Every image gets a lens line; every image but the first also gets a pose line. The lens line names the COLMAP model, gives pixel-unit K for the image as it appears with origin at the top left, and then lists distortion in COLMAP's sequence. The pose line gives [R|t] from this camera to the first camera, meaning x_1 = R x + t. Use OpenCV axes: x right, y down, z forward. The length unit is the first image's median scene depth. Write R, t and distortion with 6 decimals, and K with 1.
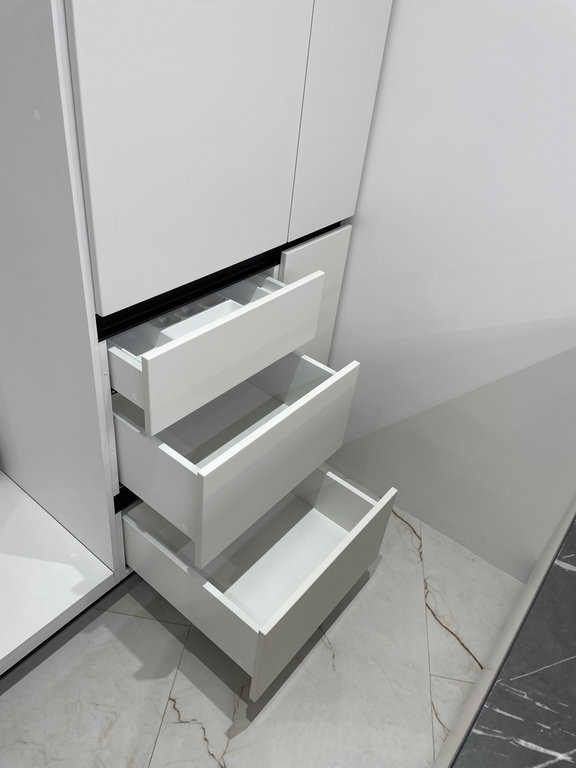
lens RADIAL K [[579.0, 0, 289.1], [0, 579.0, 383.1], [0, 0, 1]] dist [0.013439, -0.052353]
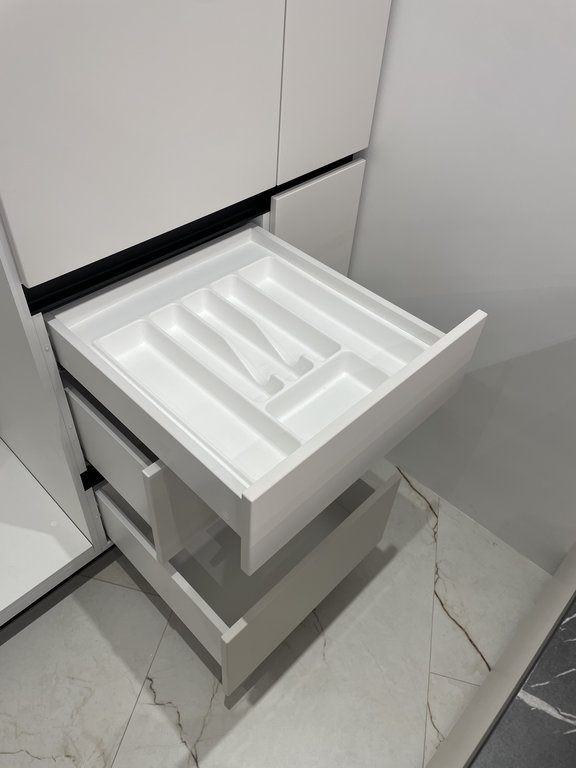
lens RADIAL K [[579.0, 0, 282.6], [0, 579.0, 380.2], [0, 0, 1]] dist [0.013439, -0.052353]
pose [[0.993101, 0.034487, -0.112073, 0.104499], [-0.019615, 0.991164, 0.131188, -0.071990], [0.115607, -0.128084, 0.985002, 0.138424]]
